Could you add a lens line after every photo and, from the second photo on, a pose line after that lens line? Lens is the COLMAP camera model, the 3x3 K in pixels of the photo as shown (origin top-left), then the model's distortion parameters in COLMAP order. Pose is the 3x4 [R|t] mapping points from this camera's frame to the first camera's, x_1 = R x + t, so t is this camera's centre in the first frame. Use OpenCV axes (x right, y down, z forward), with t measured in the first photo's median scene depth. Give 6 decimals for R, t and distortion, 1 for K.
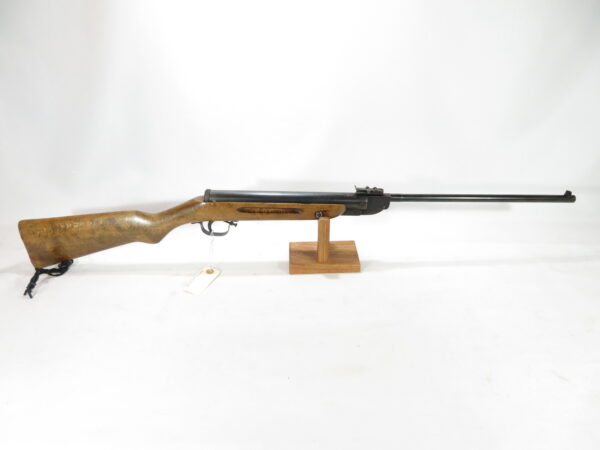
lens RADIAL K [[430.7, 0, 300.0], [0, 430.7, 225.0], [0, 0, 1]] dist [0.006122, 0.002597]
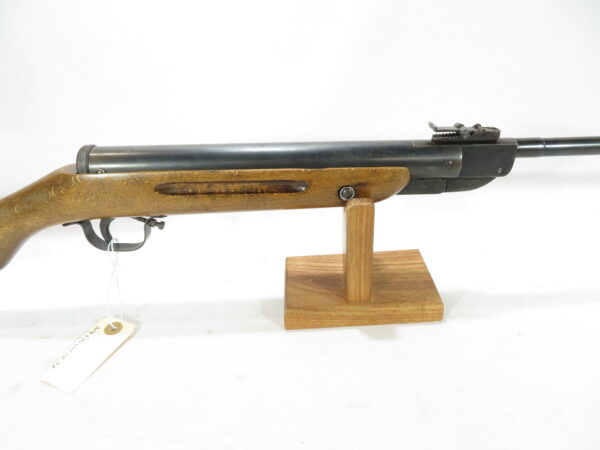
lens RADIAL K [[430.7, 0, 300.0], [0, 430.7, 225.0], [0, 0, 1]] dist [0.006122, 0.002597]
pose [[0.998547, -0.035046, -0.040943, 0.013574], [0.034936, 0.999384, -0.003387, 0.006215], [0.041036, 0.001952, 0.999156, 0.559564]]
